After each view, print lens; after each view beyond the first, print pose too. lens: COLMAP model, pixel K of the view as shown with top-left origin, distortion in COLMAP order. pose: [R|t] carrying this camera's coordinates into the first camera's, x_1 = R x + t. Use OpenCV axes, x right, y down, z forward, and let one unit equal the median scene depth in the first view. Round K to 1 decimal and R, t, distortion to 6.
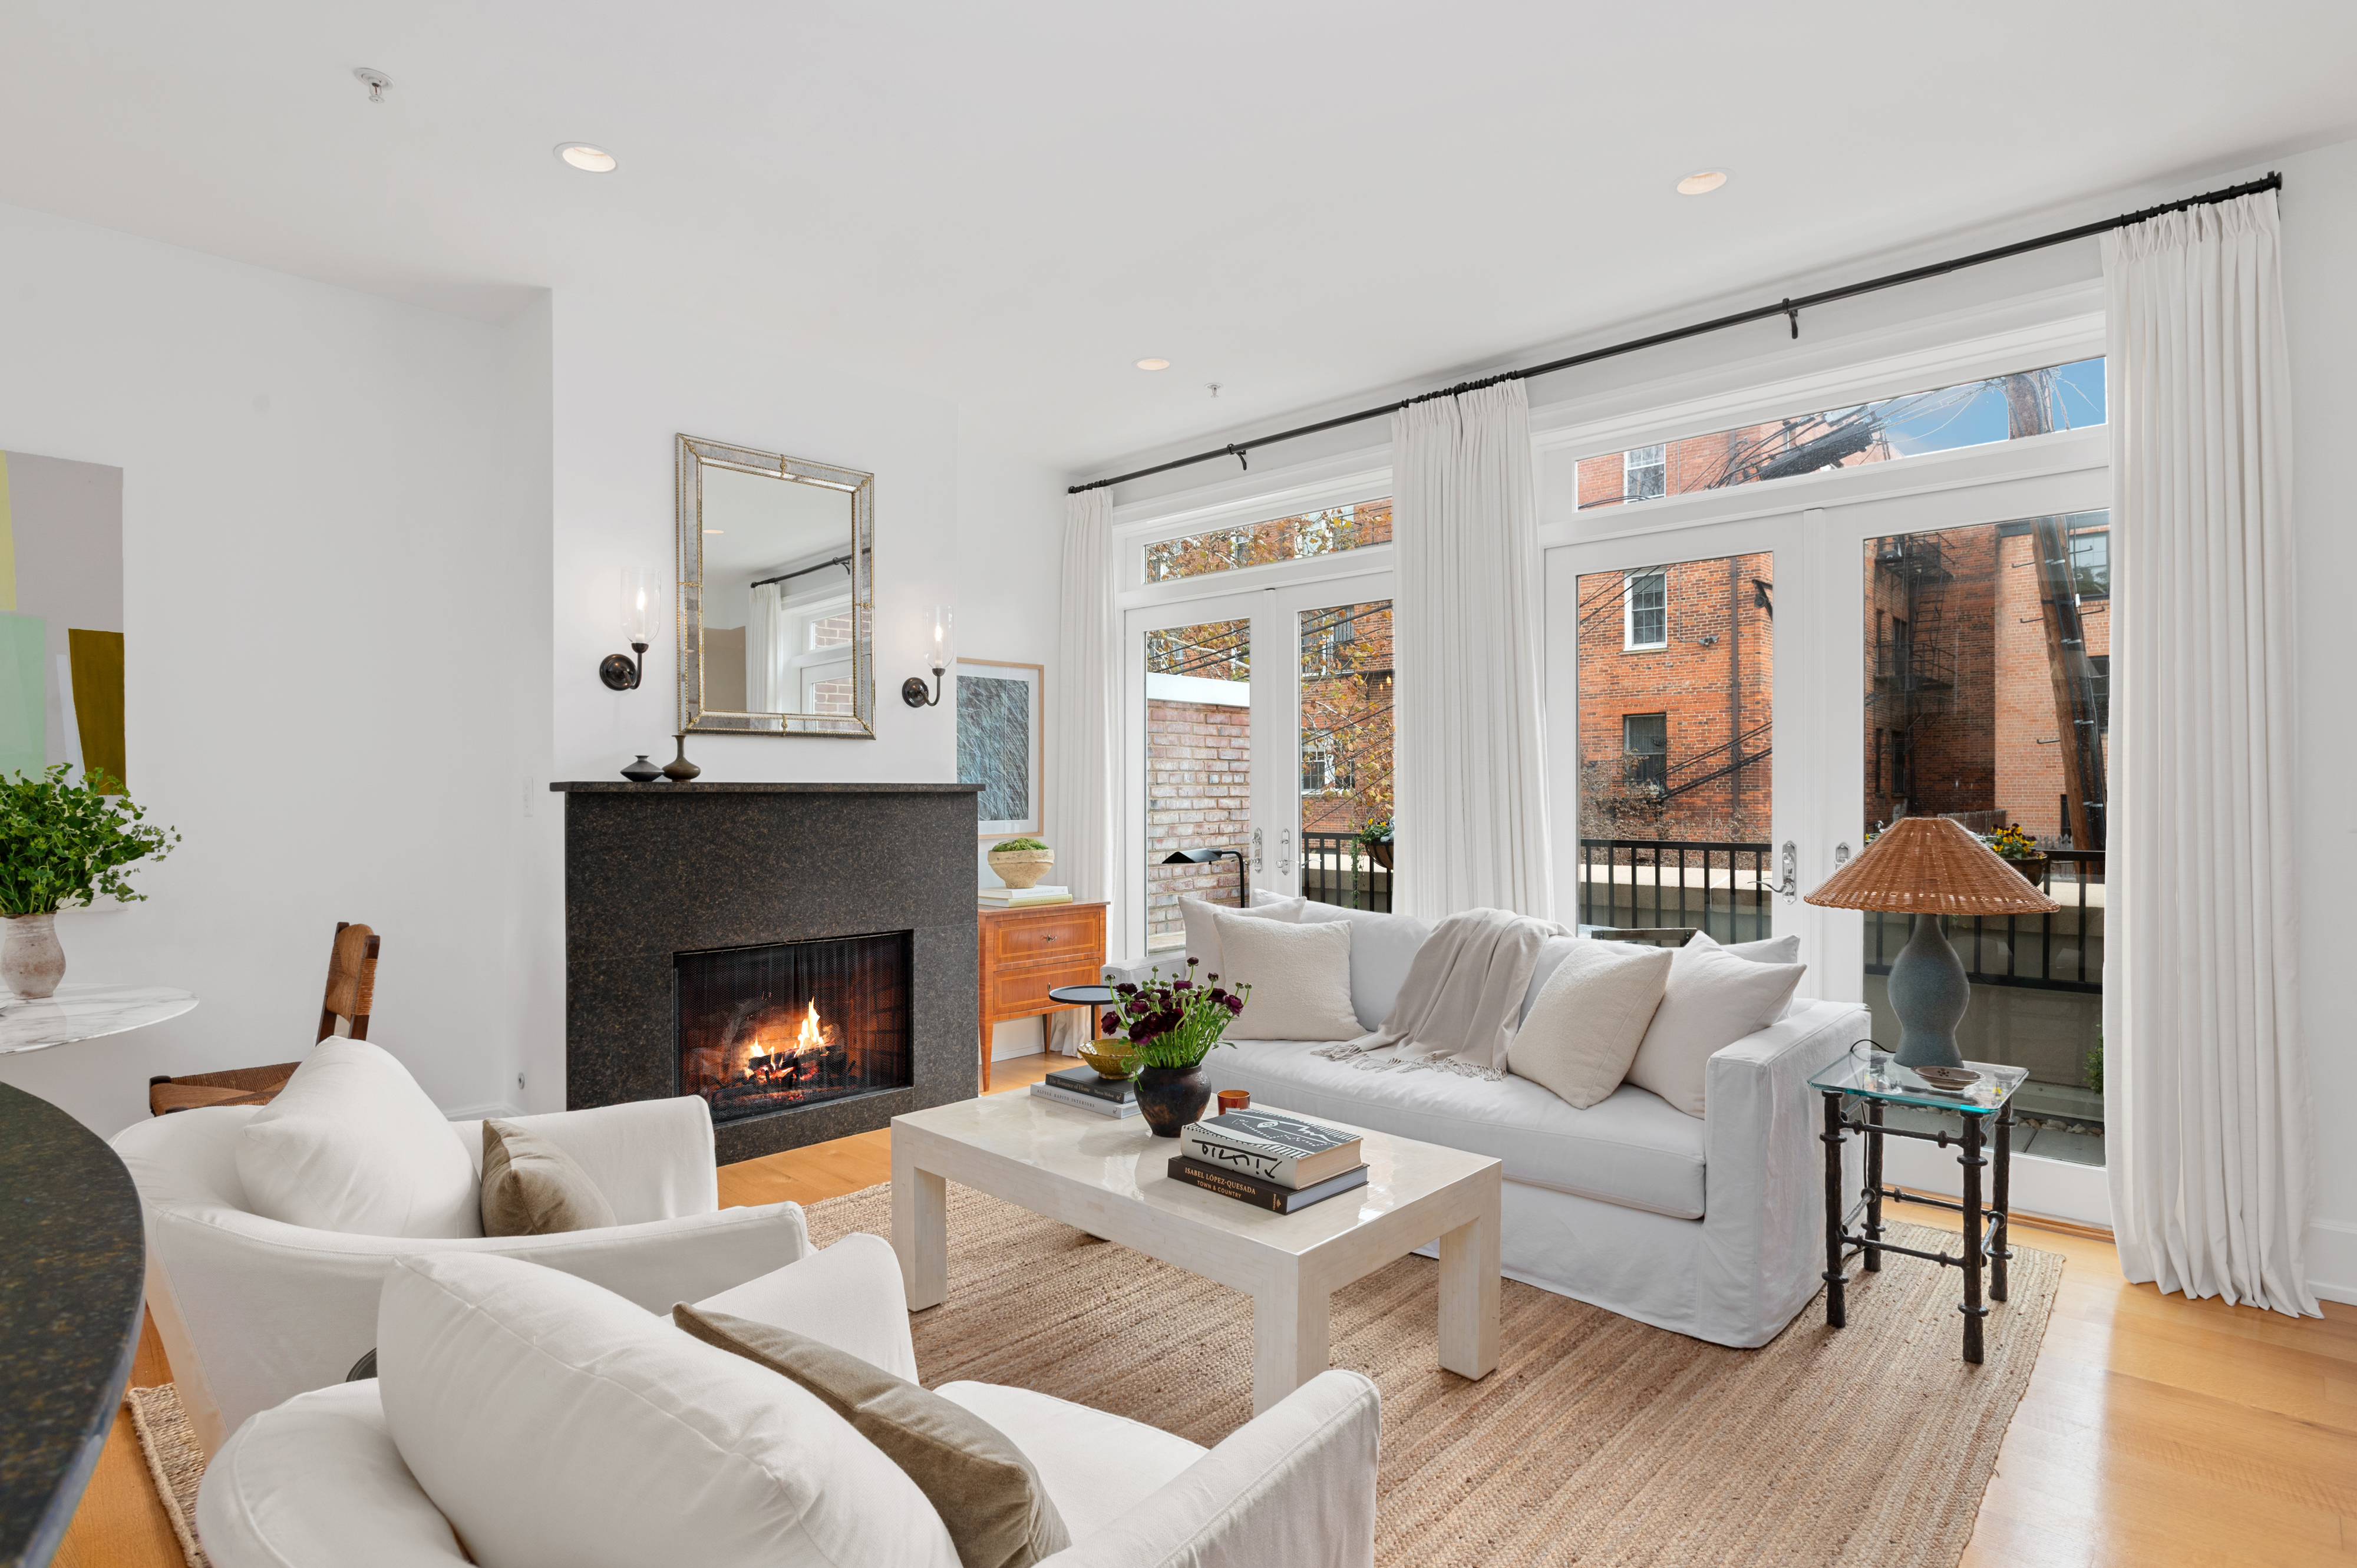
lens RADIAL K [[1190.2, 0, 1177.2], [0, 1190.2, 786.8], [0, 0, 1]] dist [0.000202, -0.000027]
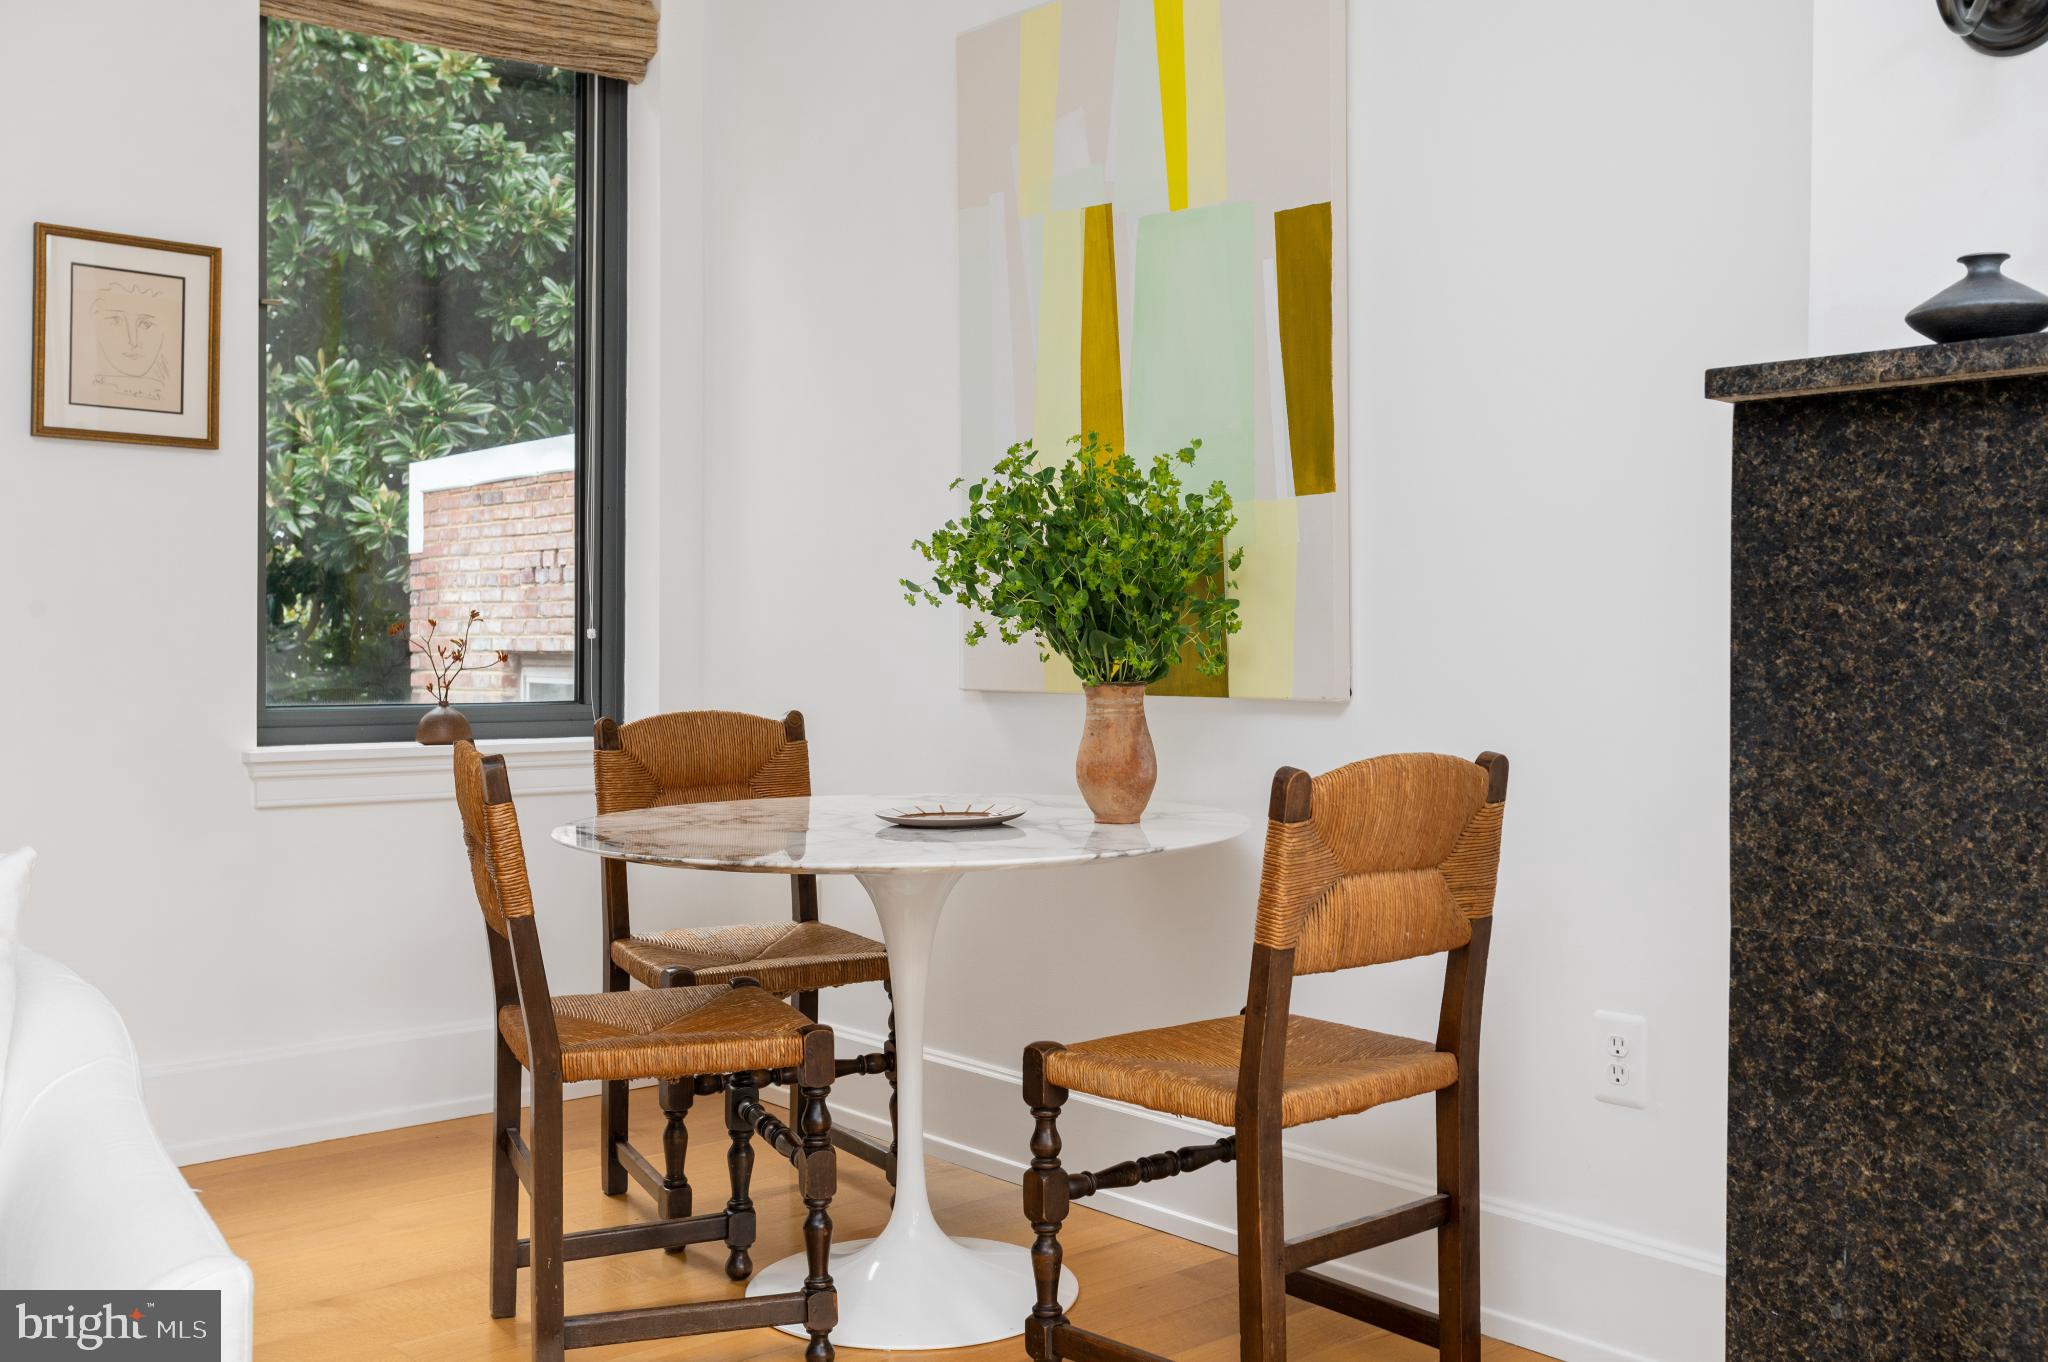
lens RADIAL K [[1968.9, 0, 1018.7], [0, 1968.9, 677.6], [0, 0, 1]] dist [-0.015863, 0.000000]
pose [[-0.106712, 0.019959, -0.994090, 0.041619], [0.001693, 0.999801, 0.019892, 0.066727], [0.994289, 0.000440, -0.106724, 0.840873]]
